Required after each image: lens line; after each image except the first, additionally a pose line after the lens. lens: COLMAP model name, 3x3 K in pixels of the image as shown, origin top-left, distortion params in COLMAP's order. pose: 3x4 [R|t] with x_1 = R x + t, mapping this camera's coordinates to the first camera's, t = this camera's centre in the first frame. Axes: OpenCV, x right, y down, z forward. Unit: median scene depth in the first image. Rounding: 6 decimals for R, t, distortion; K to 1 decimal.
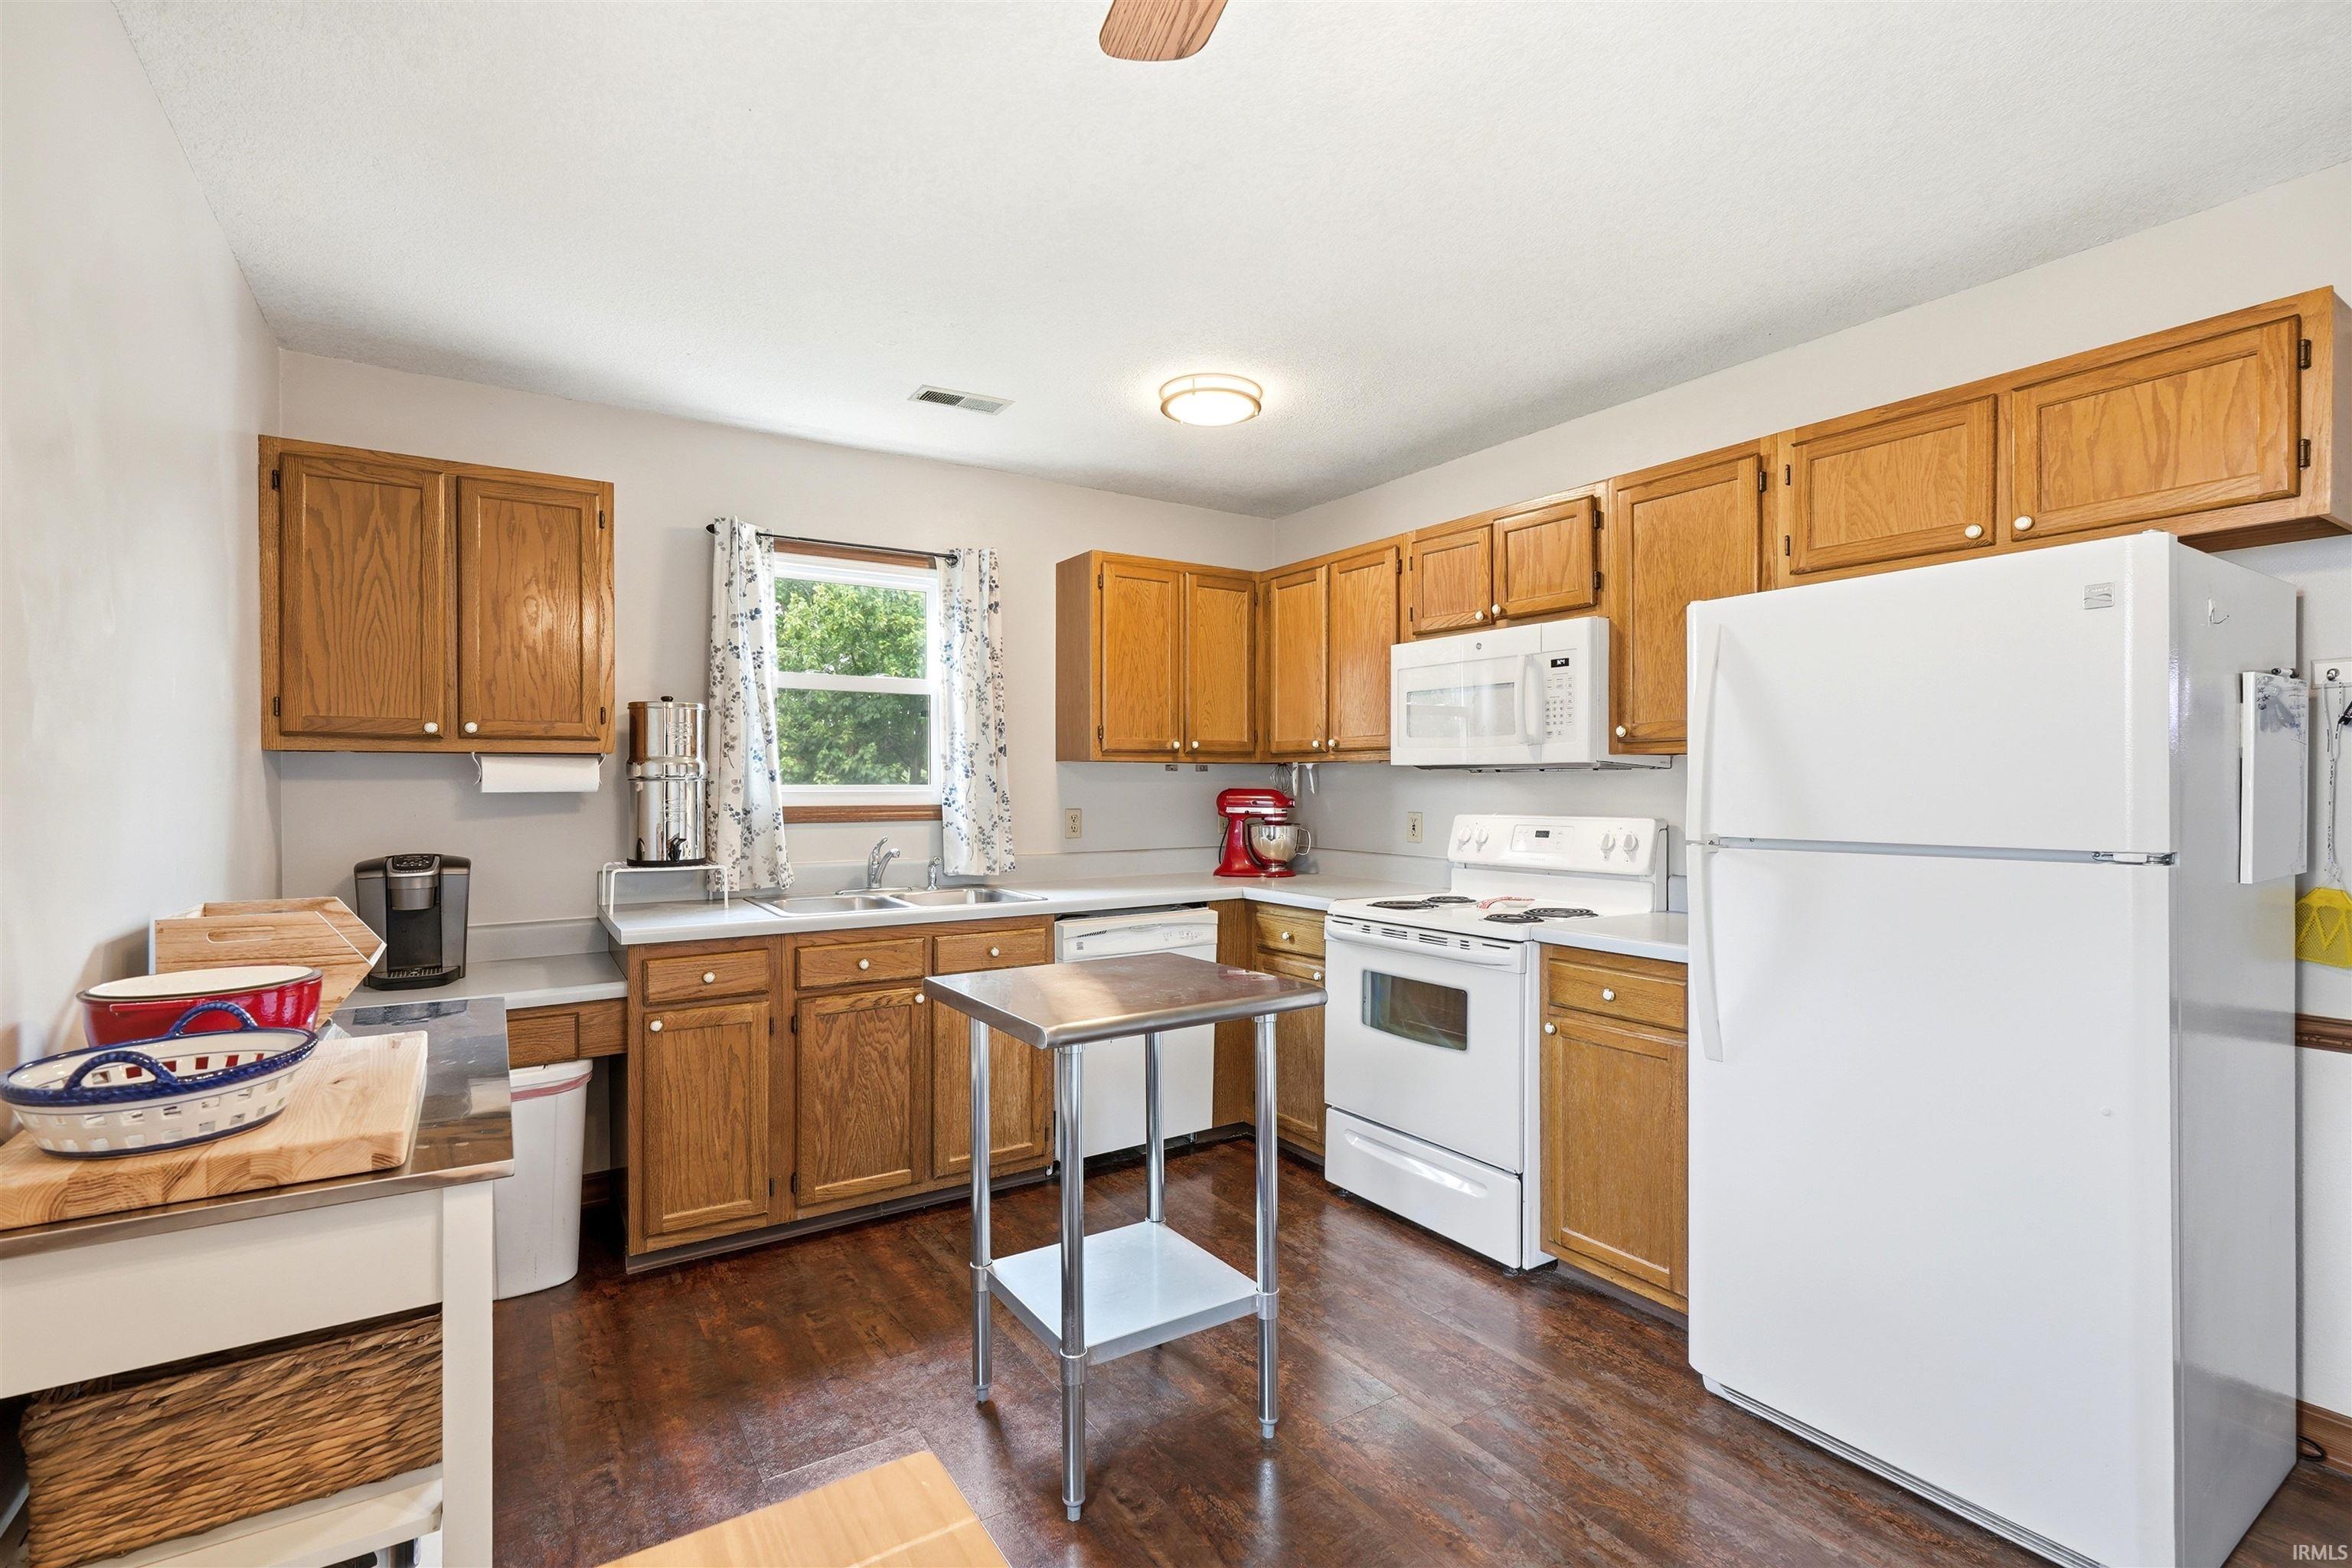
lens RADIAL K [[1073.7, 0, 1172.6], [0, 1073.7, 786.1], [0, 0, 1]] dist [-0.007931, 0.000624]
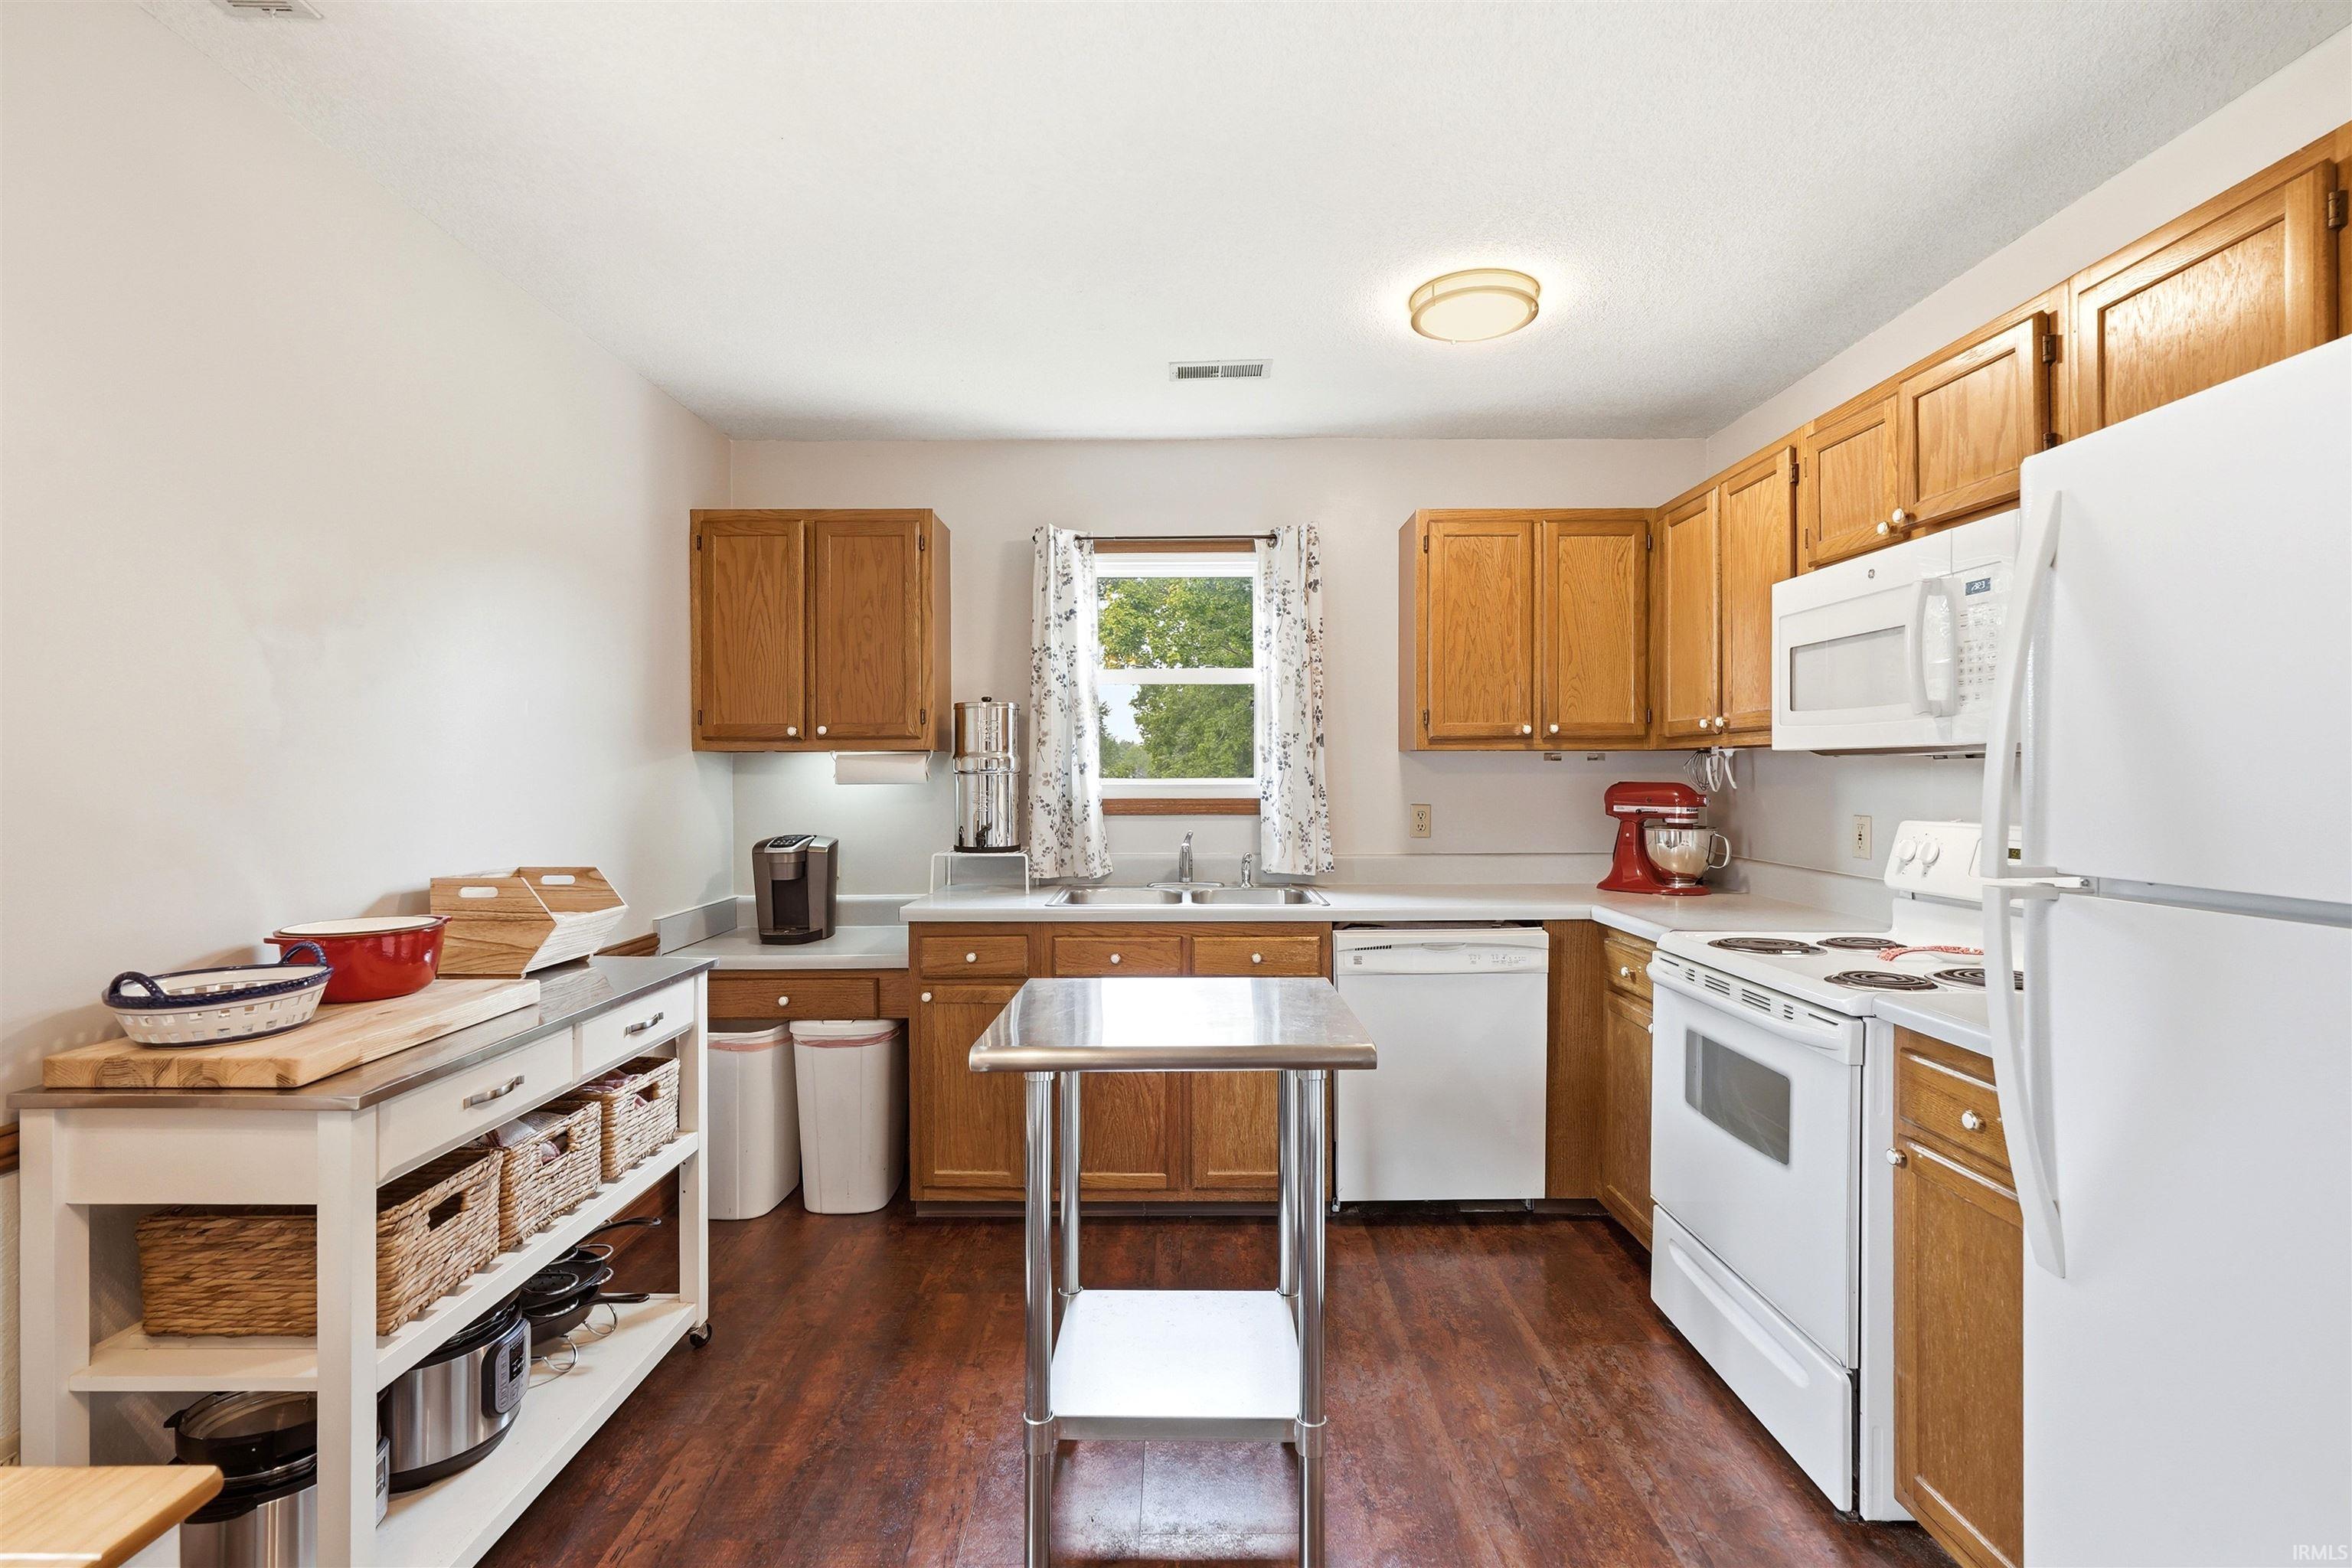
lens RADIAL K [[1073.7, 0, 1171.0], [0, 1073.7, 777.9], [0, 0, 1]] dist [-0.007931, 0.000624]
pose [[0.832204, 0.000201, -0.554469, 0.297538], [0.000051, 1.000000, 0.000439, -0.001513], [0.554469, -0.000393, 0.832204, 0.195399]]
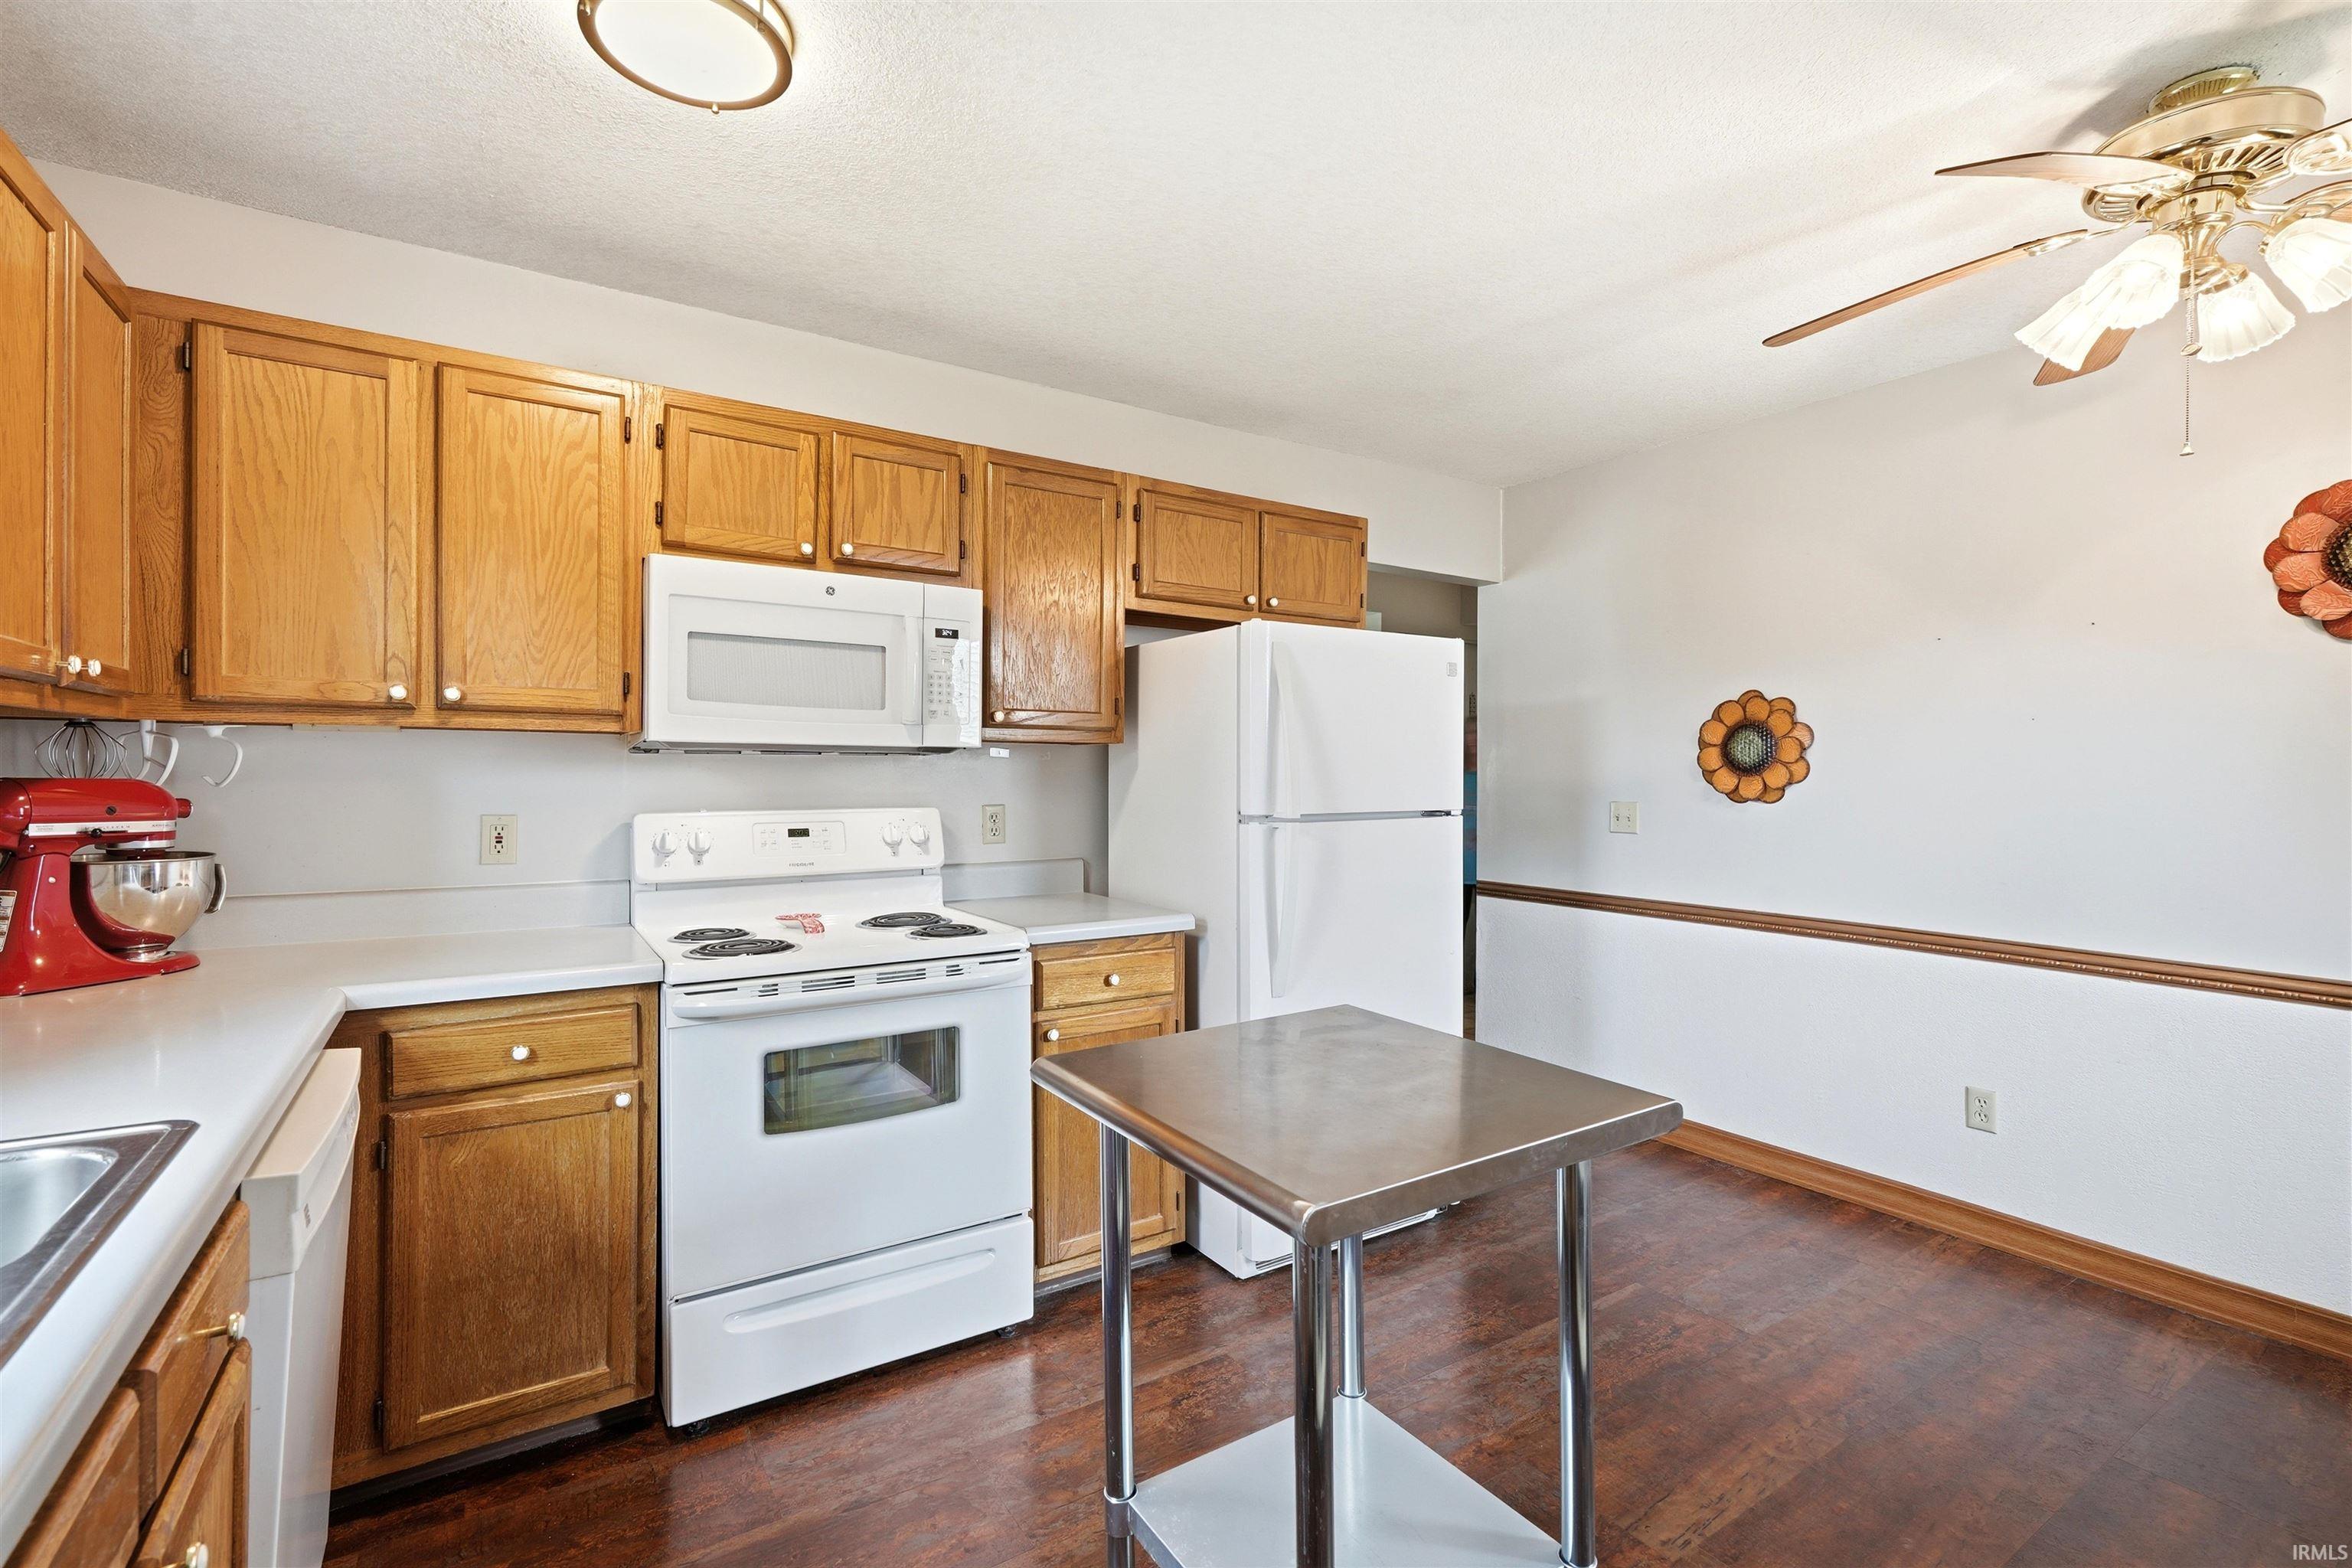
lens RADIAL K [[1073.7, 0, 1233.7], [0, 1073.7, 768.3], [0, 0, 1]] dist [-0.007931, 0.000624]
pose [[-0.032968, 0.005447, 0.999442, -0.499241], [-0.001838, 0.999983, -0.005511, 0.000051], [-0.999455, -0.002019, -0.032958, 0.750772]]
